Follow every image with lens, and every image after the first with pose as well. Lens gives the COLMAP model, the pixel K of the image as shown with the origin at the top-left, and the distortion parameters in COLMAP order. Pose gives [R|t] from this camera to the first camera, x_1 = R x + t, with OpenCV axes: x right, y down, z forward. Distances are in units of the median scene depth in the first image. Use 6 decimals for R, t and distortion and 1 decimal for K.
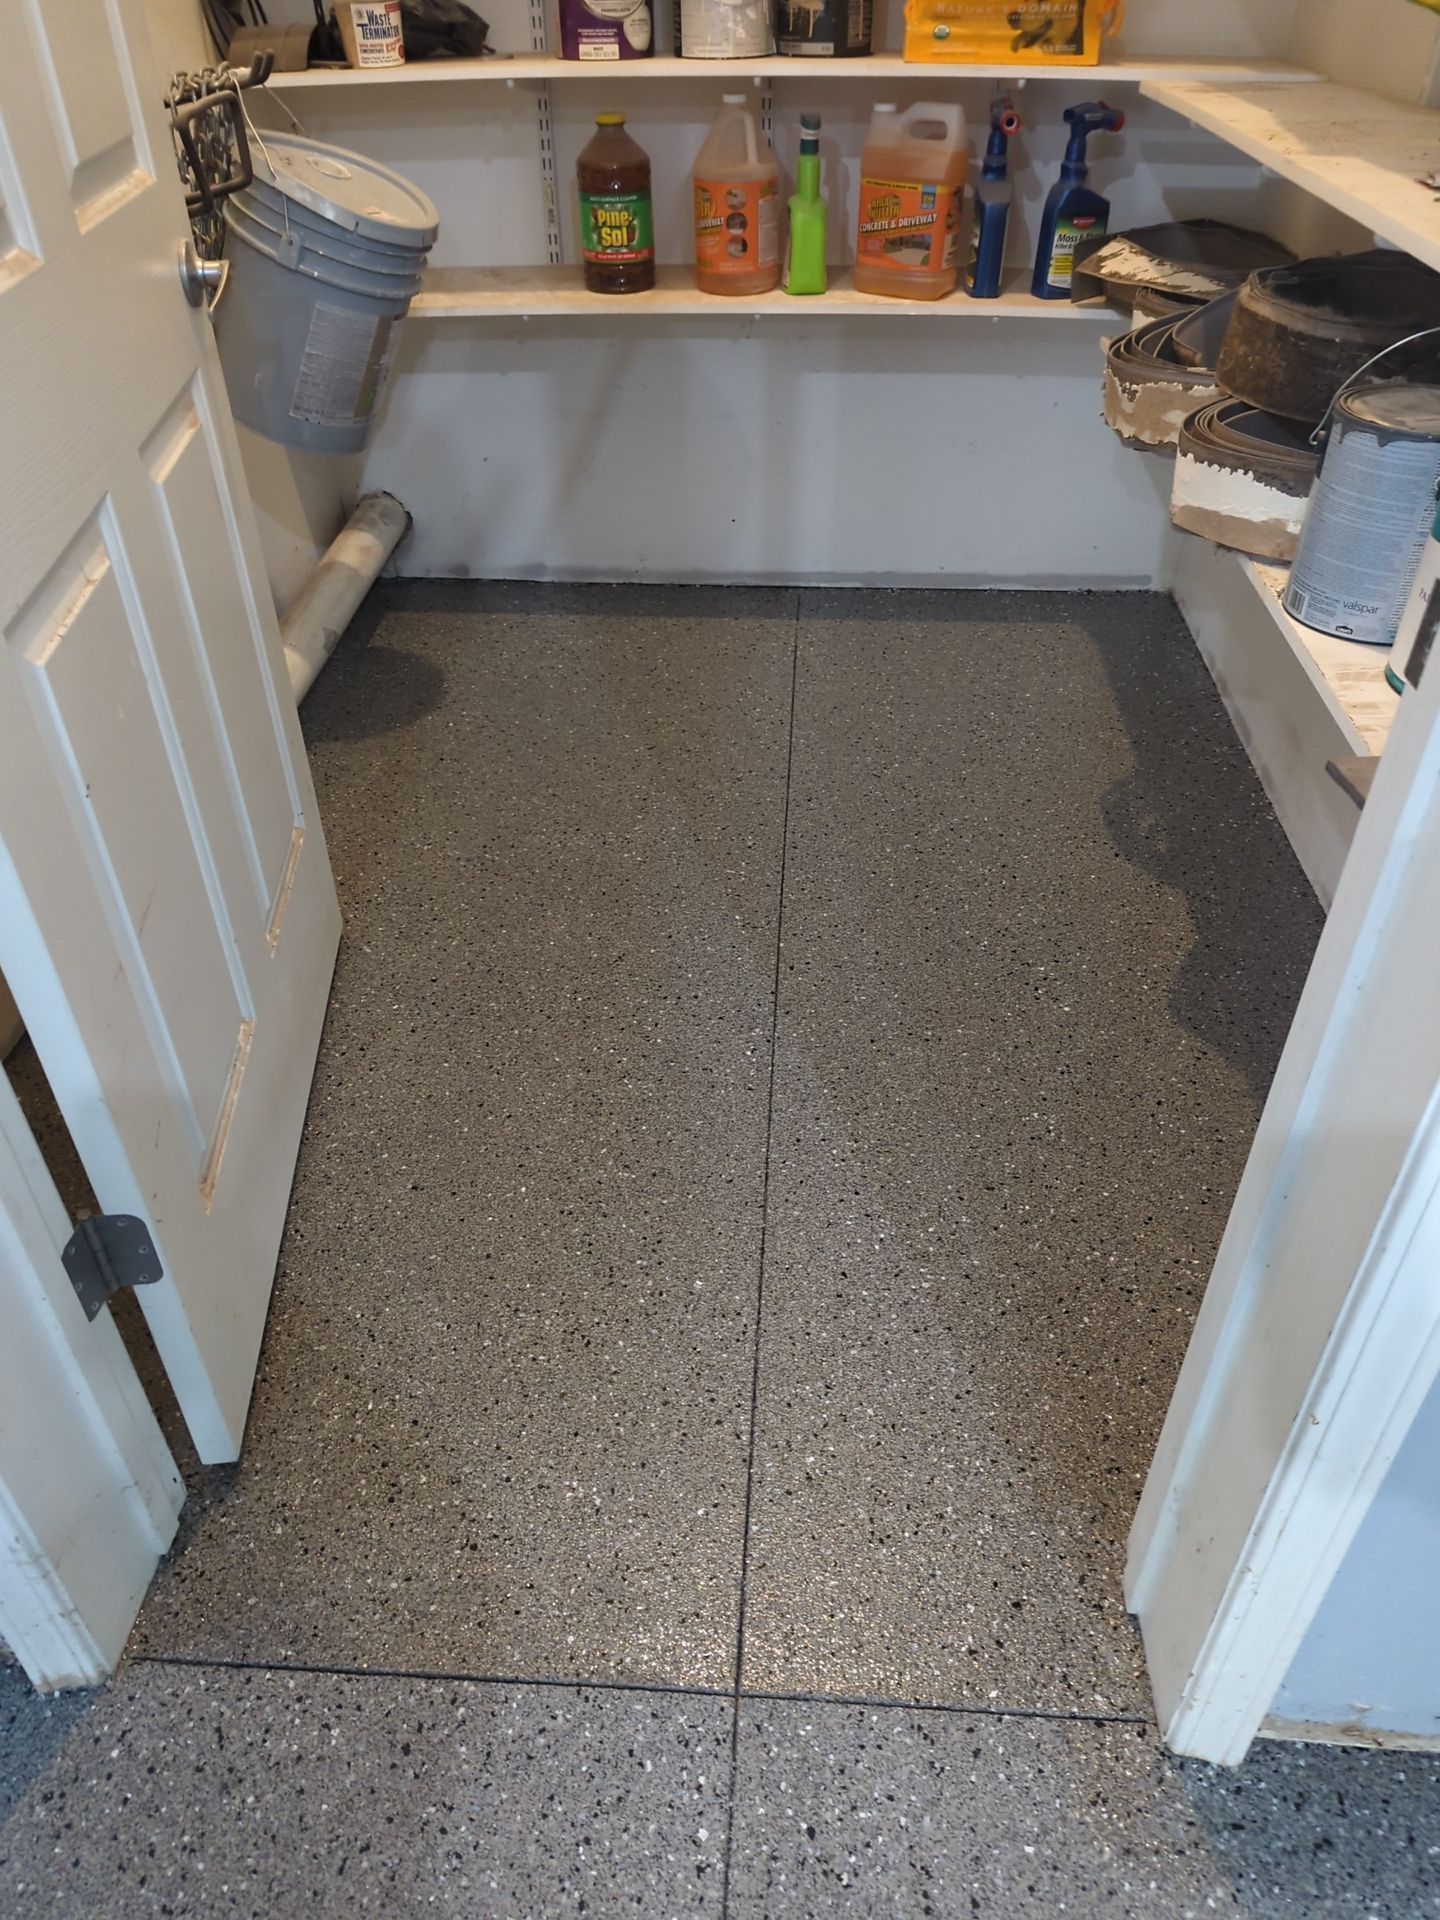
lens RADIAL K [[1352.4, 0, 707.2], [0, 1352.4, 946.3], [0, 0, 1]] dist [0.032578, -0.012038]
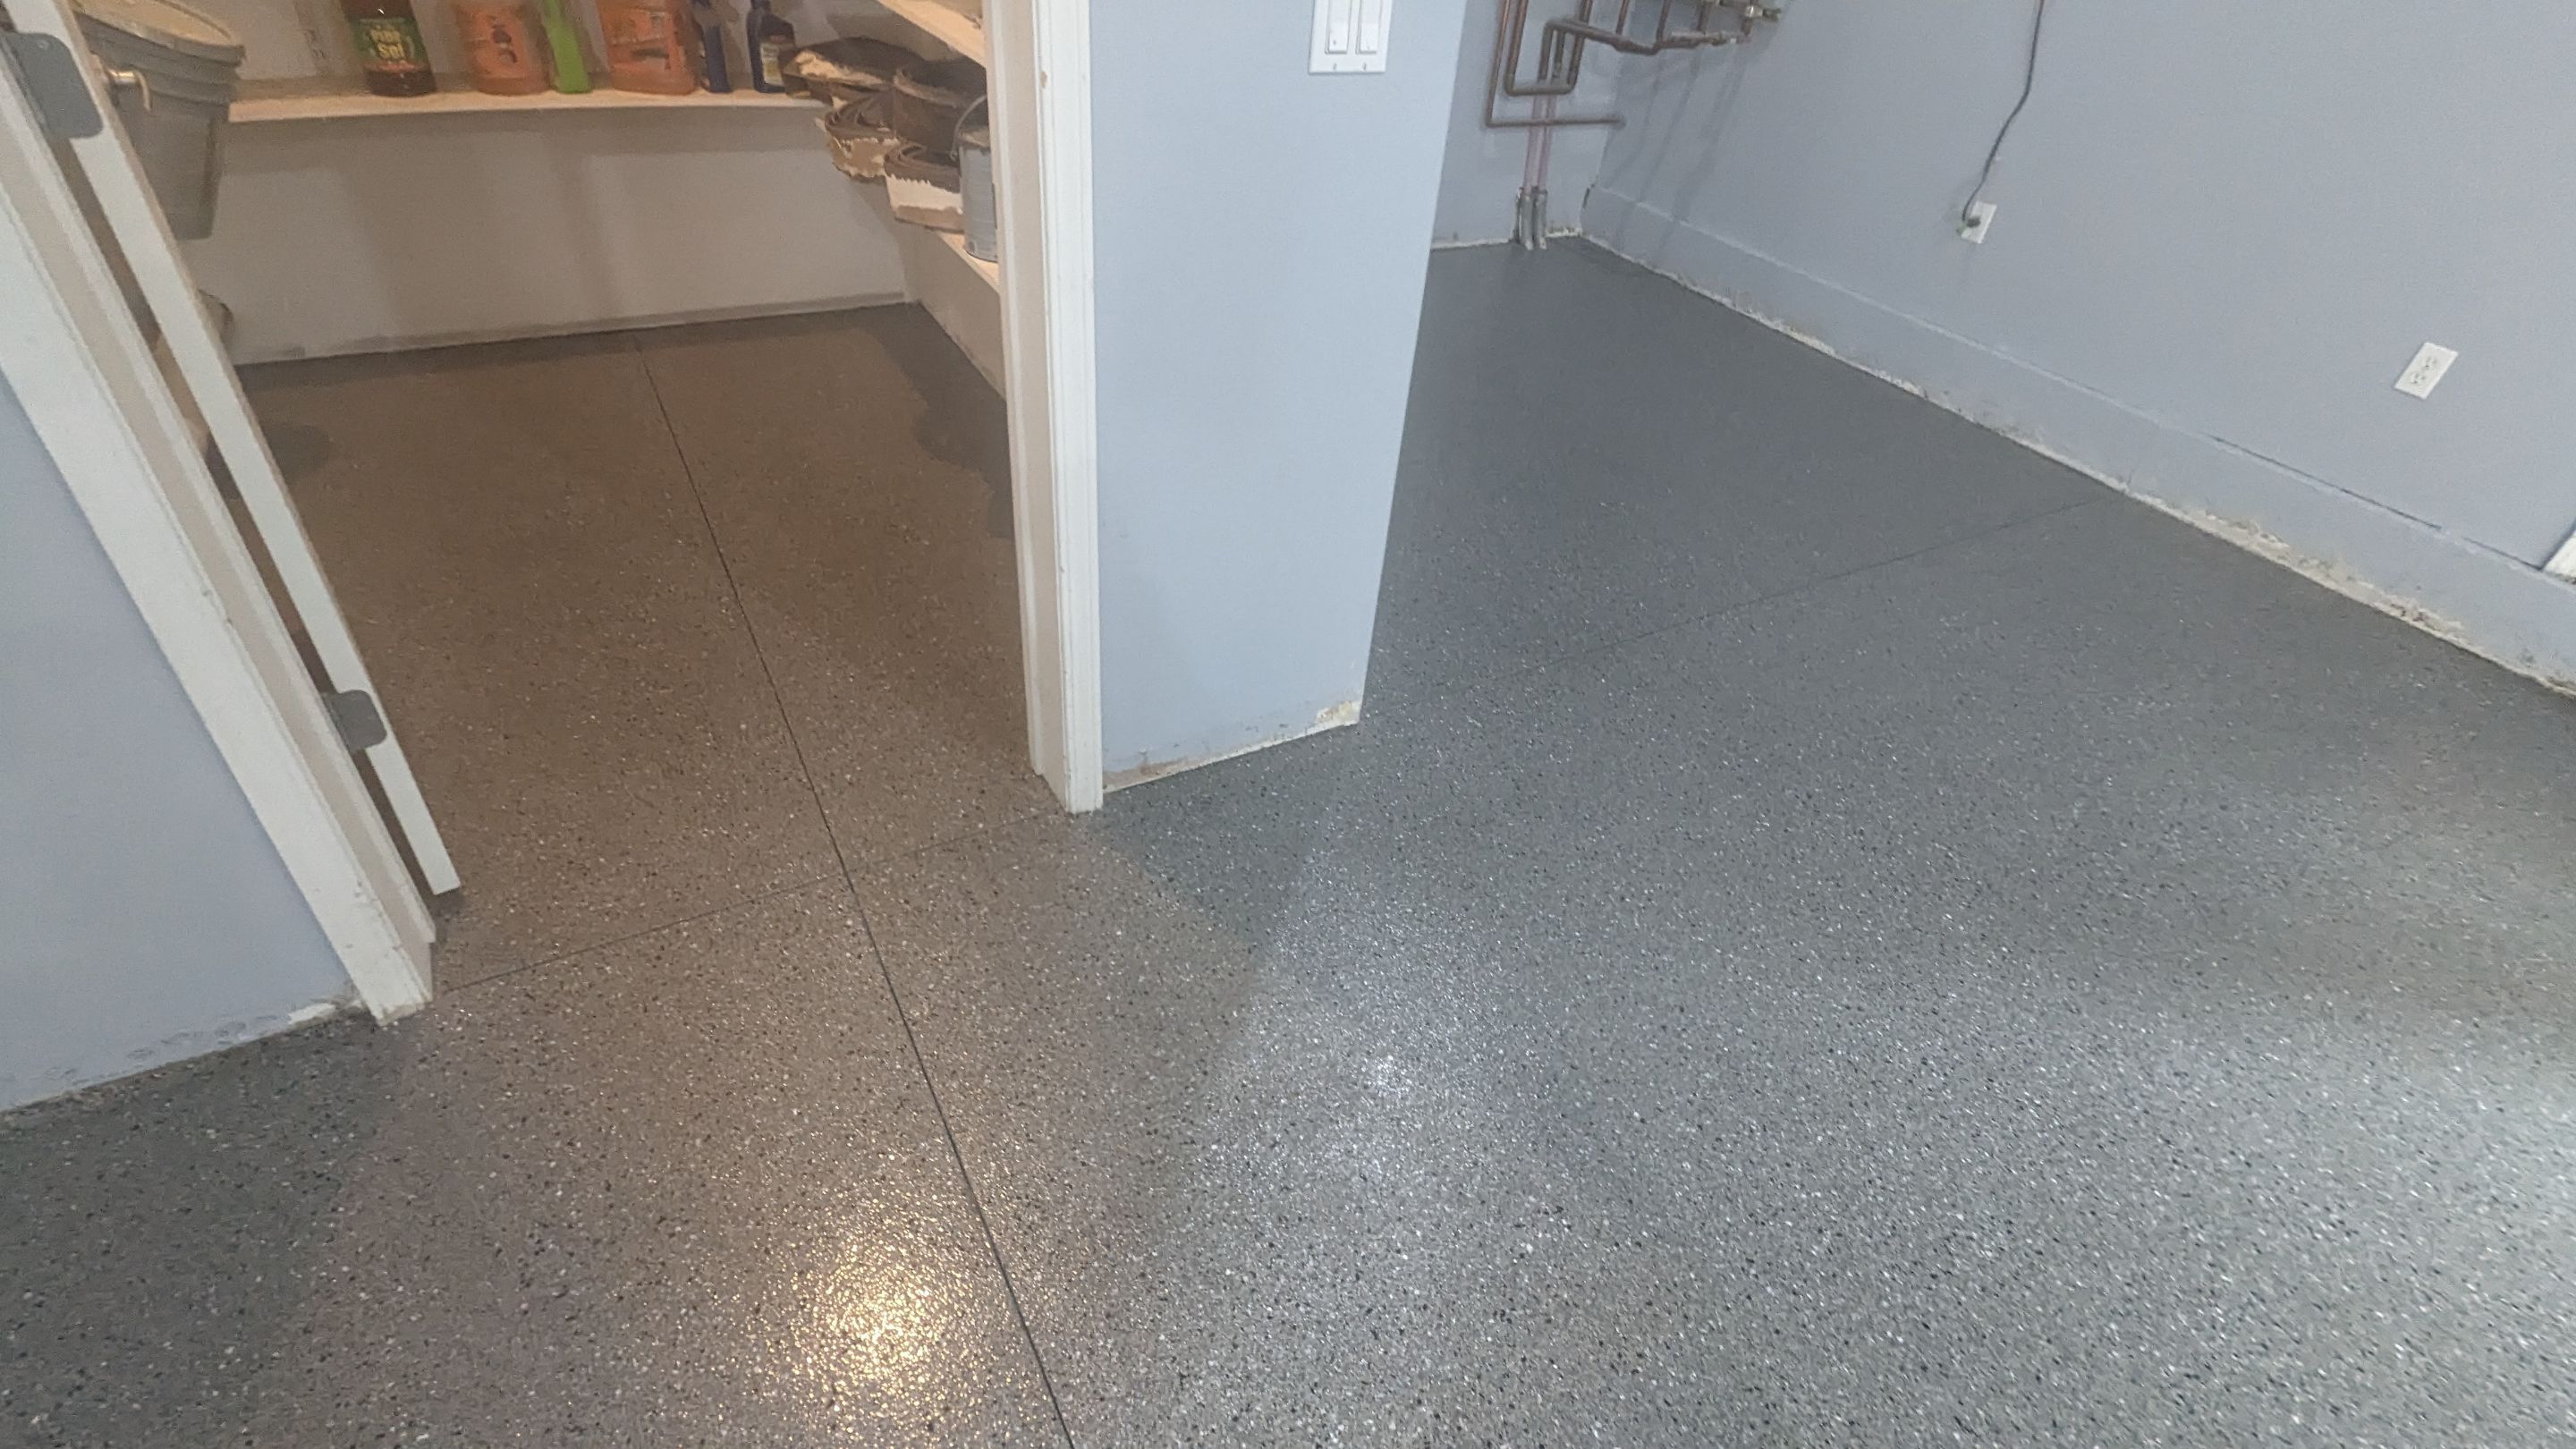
lens RADIAL K [[1213.2, 0, 1294.8], [0, 1213.2, 726.4], [0, 0, 1]] dist [-0.001942, -0.003766]
pose [[0.821316, -0.281172, 0.496369, -0.113218], [0.266524, 0.958426, 0.101904, 0.176646], [-0.504385, 0.048598, 0.862110, -0.334335]]
